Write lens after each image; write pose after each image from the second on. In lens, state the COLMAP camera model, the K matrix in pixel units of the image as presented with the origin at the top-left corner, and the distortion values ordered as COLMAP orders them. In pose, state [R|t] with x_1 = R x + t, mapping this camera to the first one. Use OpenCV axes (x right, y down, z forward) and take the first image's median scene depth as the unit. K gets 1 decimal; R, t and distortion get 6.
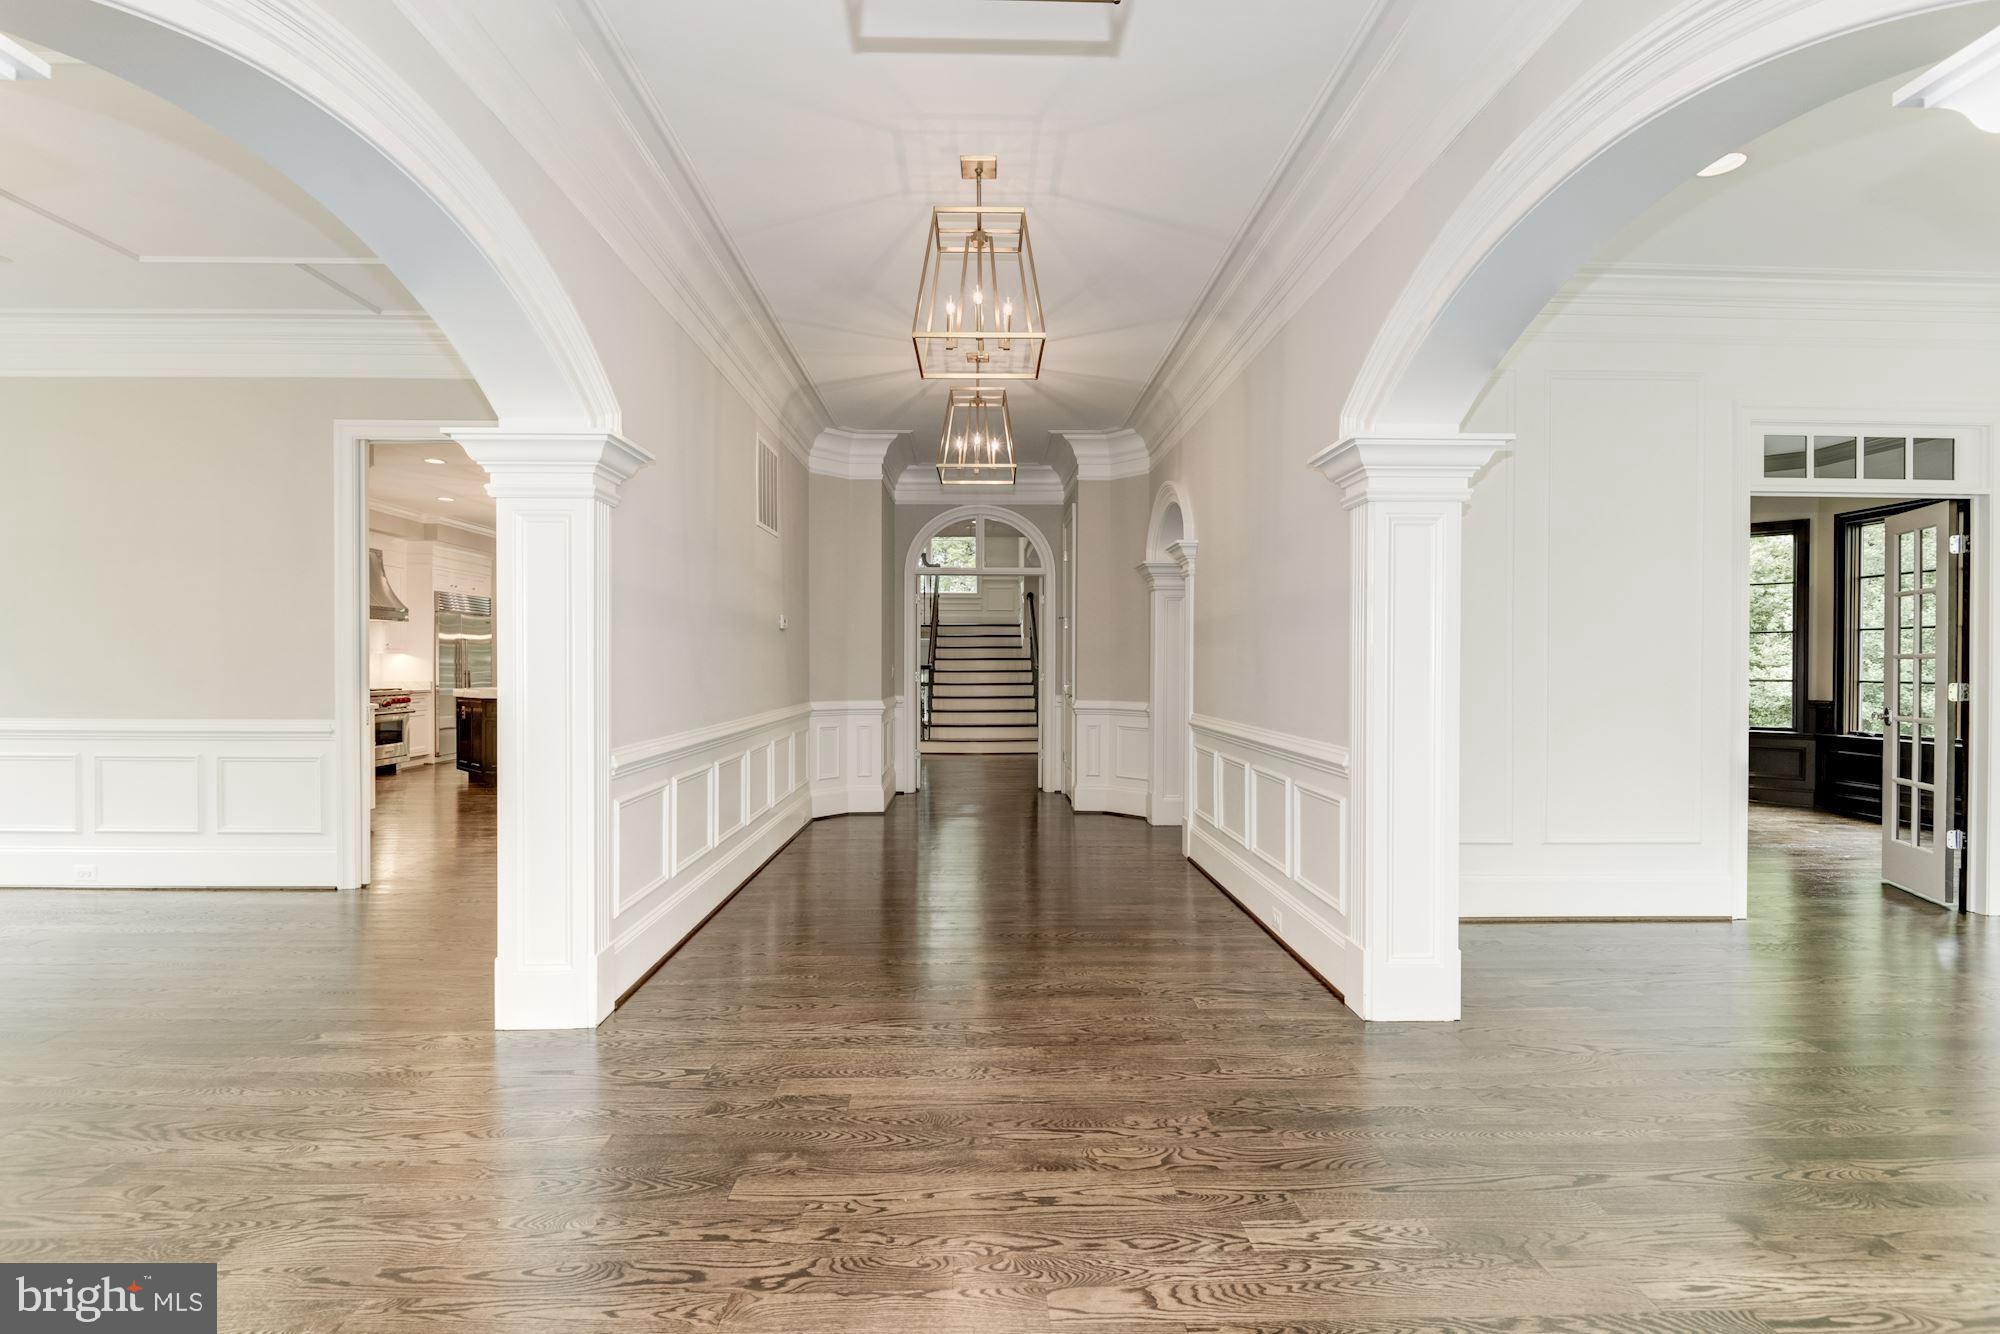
lens RADIAL K [[912.7, 0, 1014.9], [0, 912.7, 669.2], [0, 0, 1]] dist [-0.015506, -0.001422]
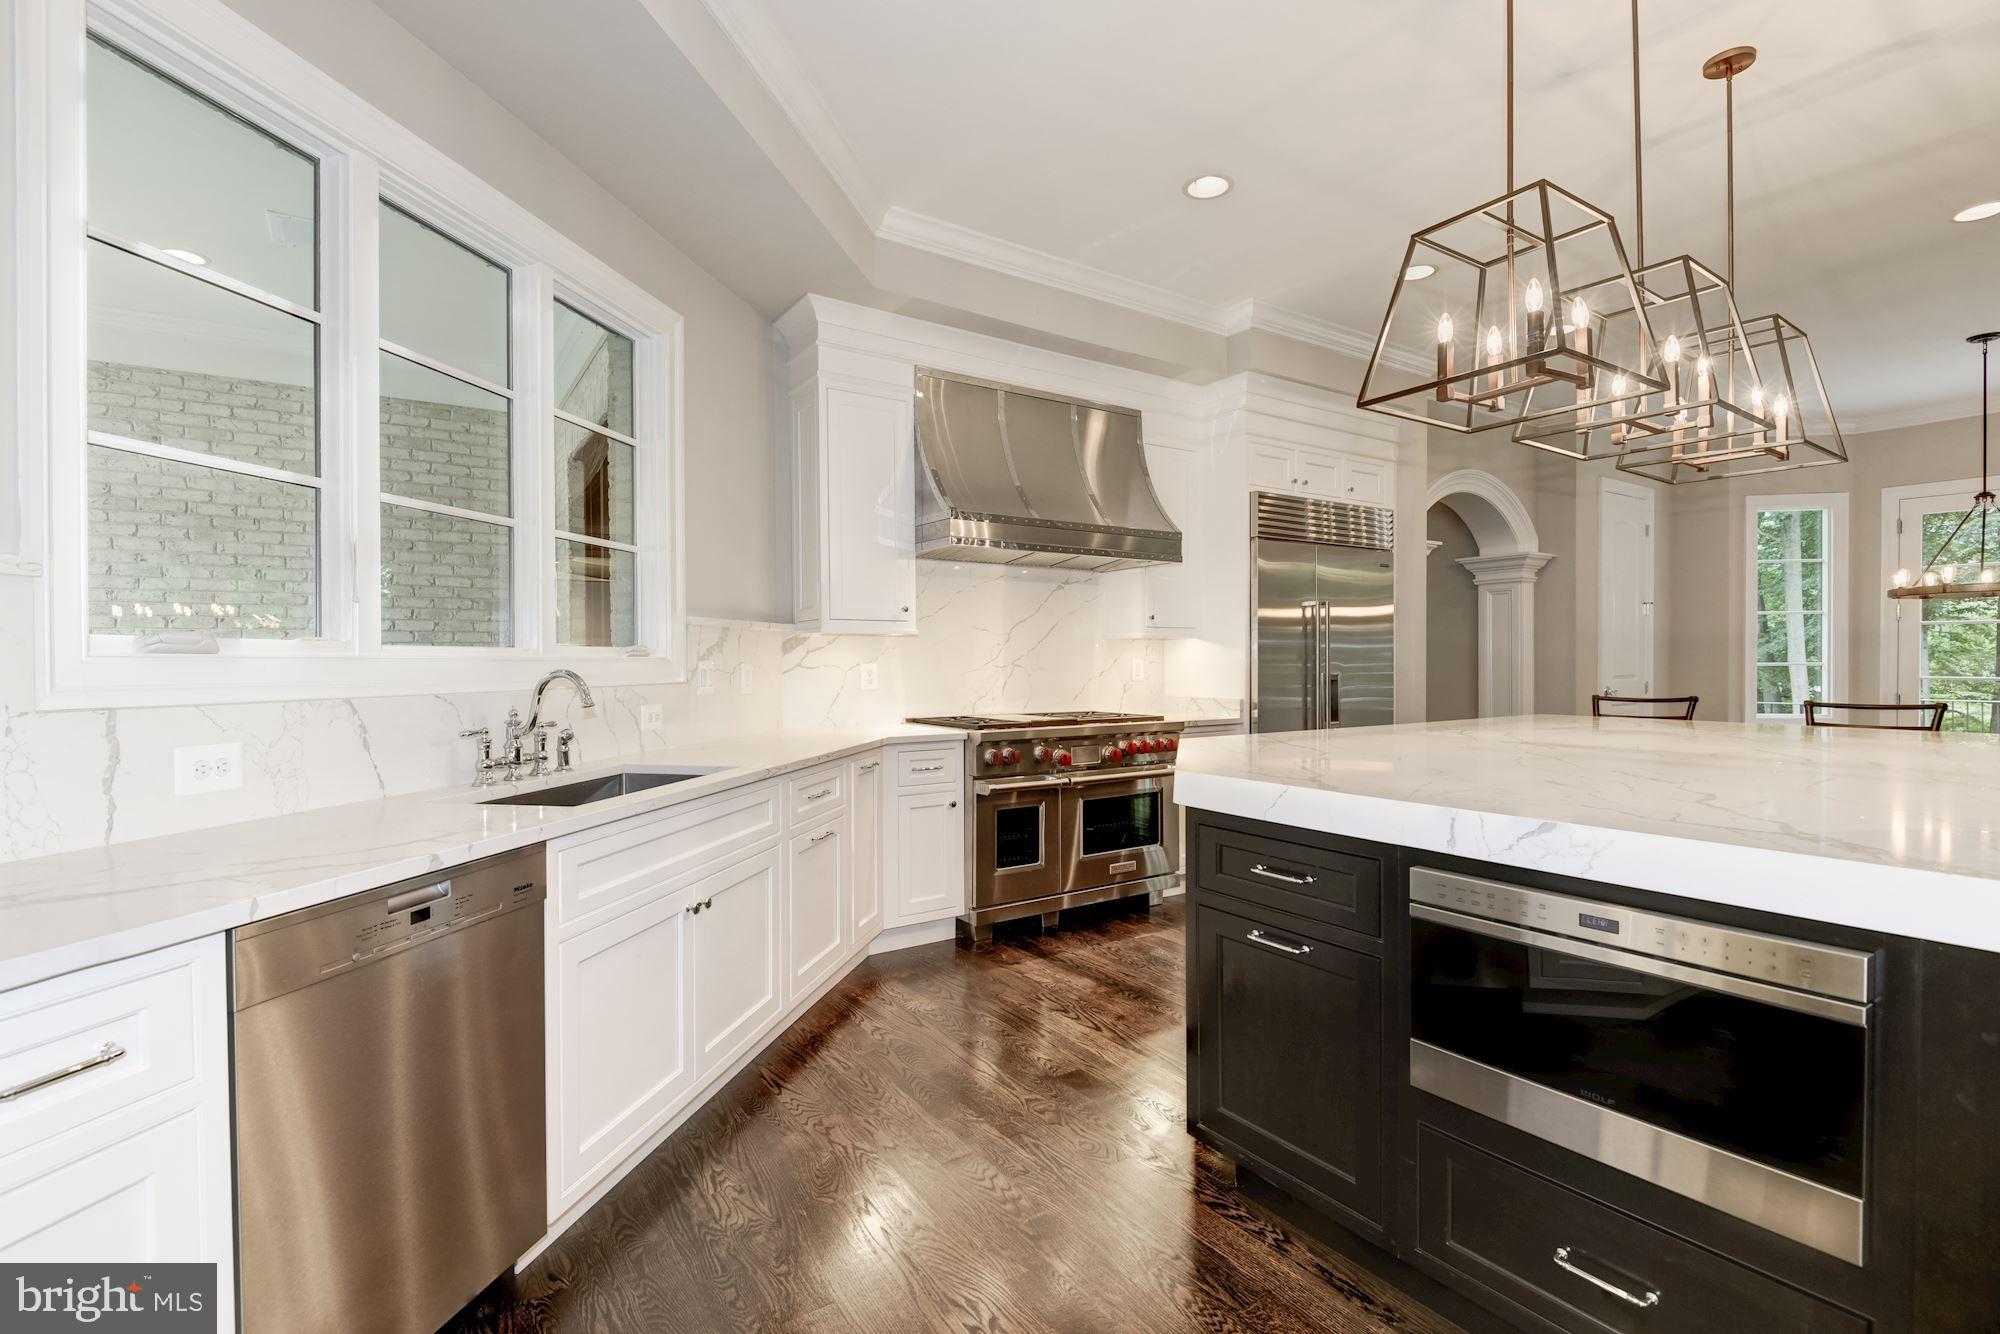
lens RADIAL K [[912.7, 0, 1010.5], [0, 912.7, 673.6], [0, 0, 1]] dist [-0.015506, -0.001422]
pose [[0.532650, 0.006847, -0.846308, -0.339891], [-0.008585, 0.999960, 0.002687, -0.000254], [0.846292, 0.005834, 0.532687, 0.688268]]
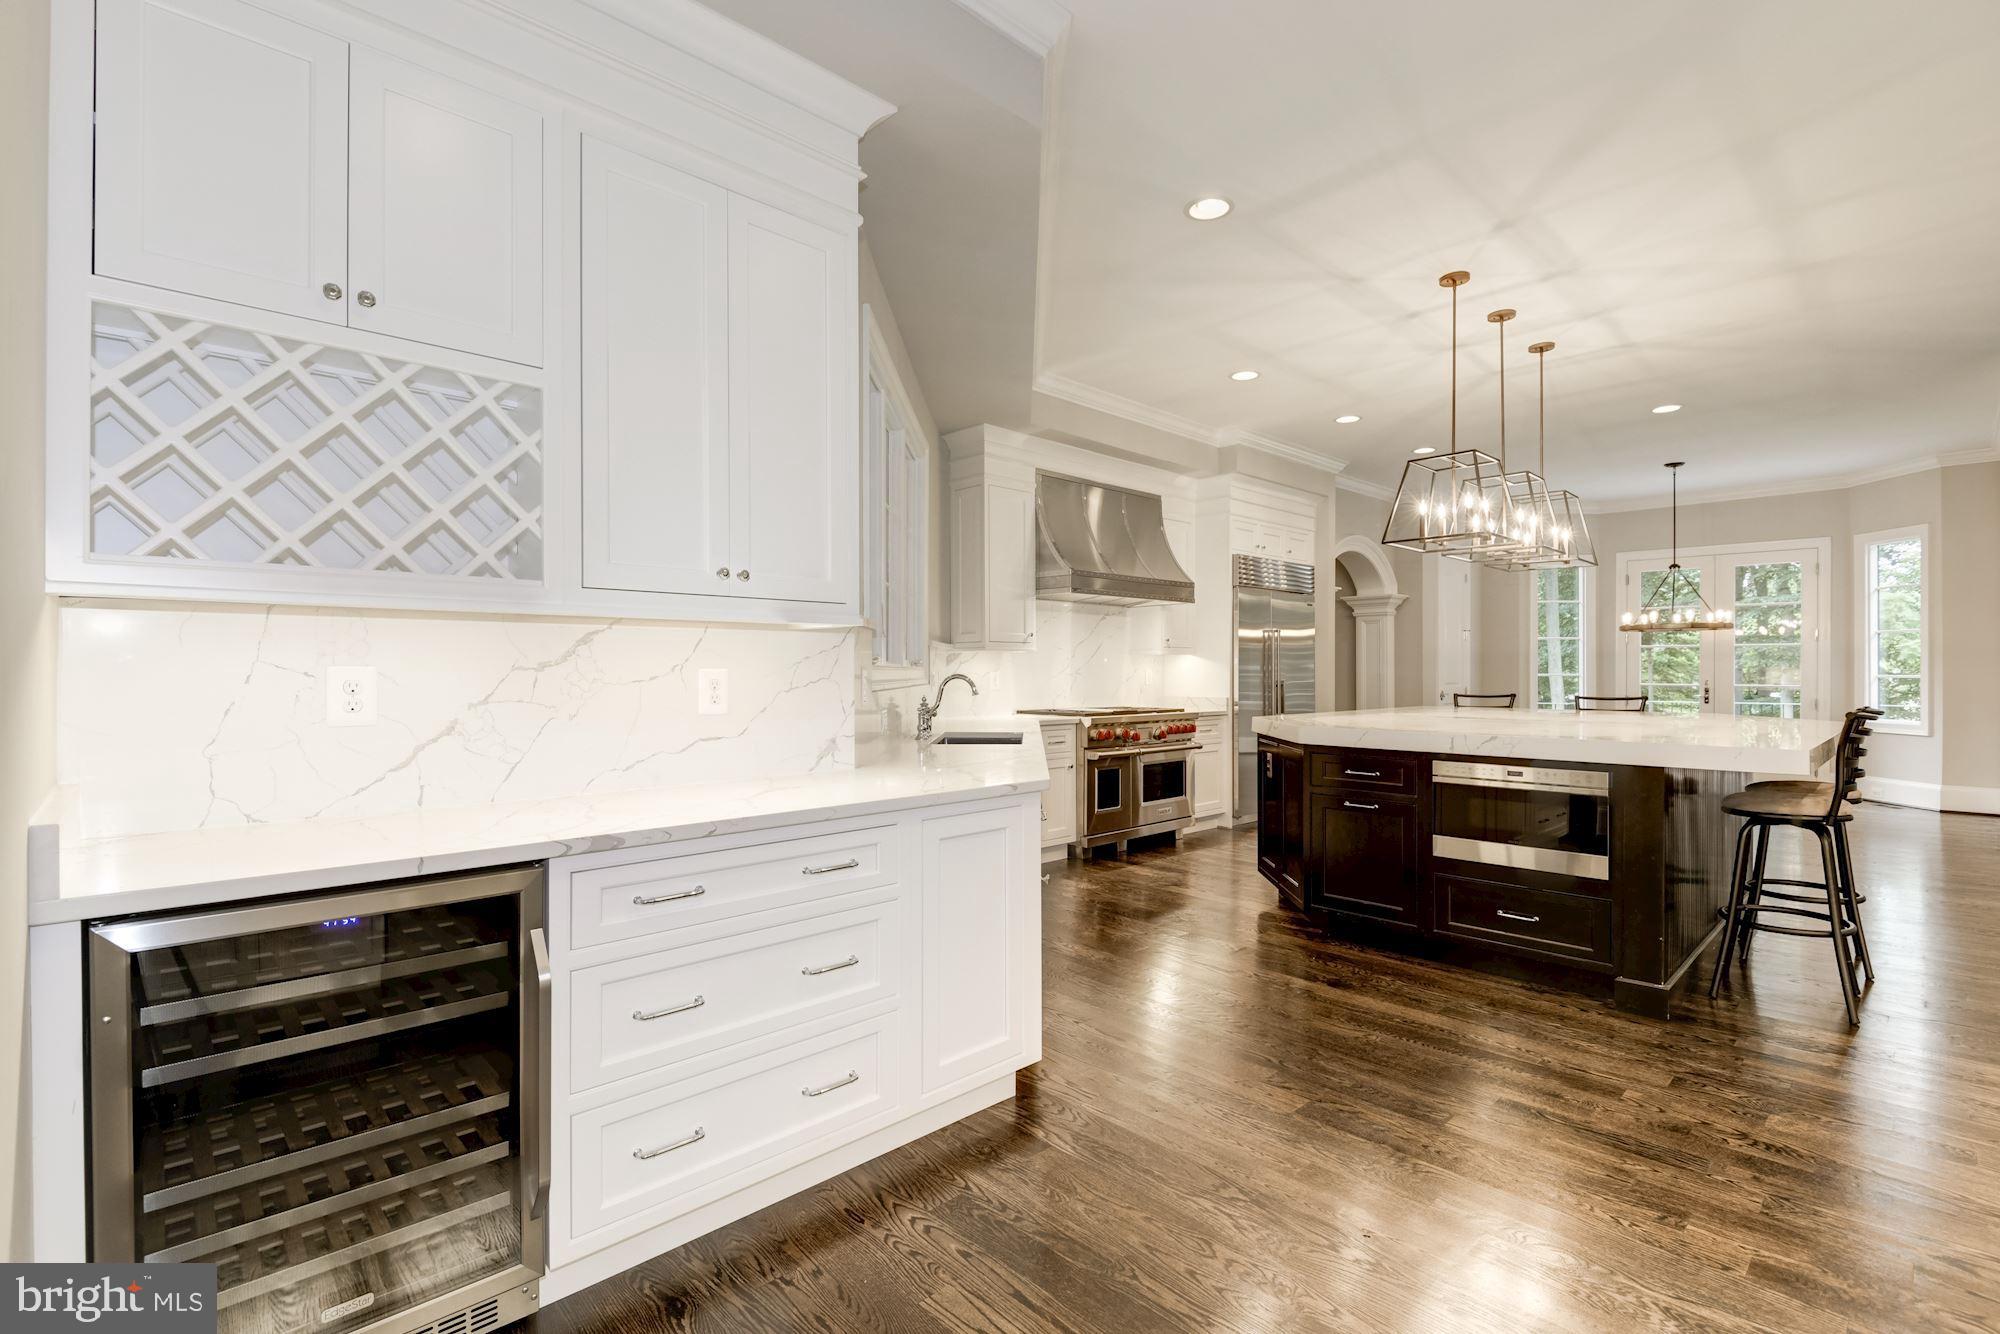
lens RADIAL K [[912.7, 0, 1001.9], [0, 912.7, 673.3], [0, 0, 1]] dist [-0.015506, -0.001422]
pose [[0.669197, -0.001269, -0.743084, -0.284215], [-0.010257, 0.999887, -0.010945, 0.004003], [0.743015, 0.014946, 0.669108, 0.470636]]
